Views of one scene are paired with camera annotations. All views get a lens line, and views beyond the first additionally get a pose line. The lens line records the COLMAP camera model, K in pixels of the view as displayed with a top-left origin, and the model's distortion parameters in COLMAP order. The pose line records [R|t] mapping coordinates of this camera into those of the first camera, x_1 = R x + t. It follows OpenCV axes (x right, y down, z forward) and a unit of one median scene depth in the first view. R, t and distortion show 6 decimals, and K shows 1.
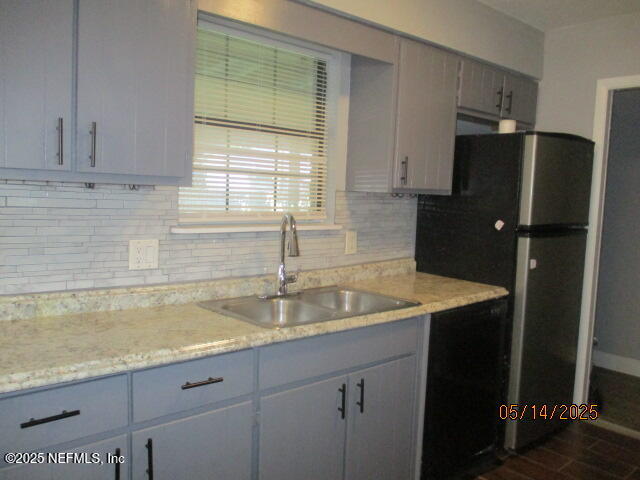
lens RADIAL K [[536.3, 0, 320.0], [0, 536.3, 240.0], [0, 0, 1]] dist [-0.018744, -0.000109]
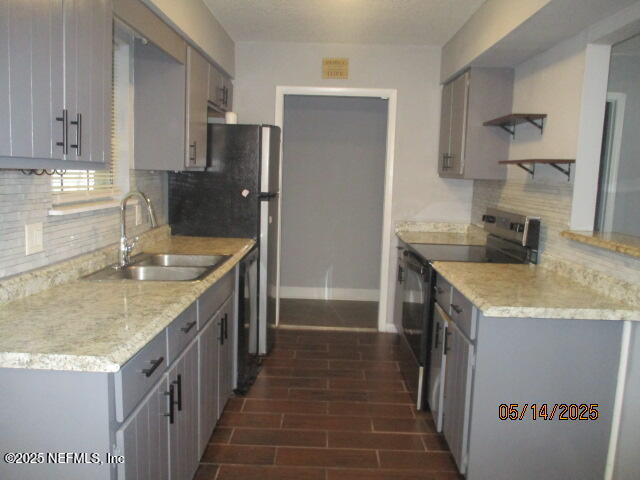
lens RADIAL K [[536.3, 0, 320.0], [0, 536.3, 240.0], [0, 0, 1]] dist [-0.018744, -0.000109]
pose [[0.677371, -0.109809, 0.727400, -0.588067], [0.064489, 0.993854, 0.089980, -0.021684], [-0.732810, -0.014041, 0.680289, -0.061300]]
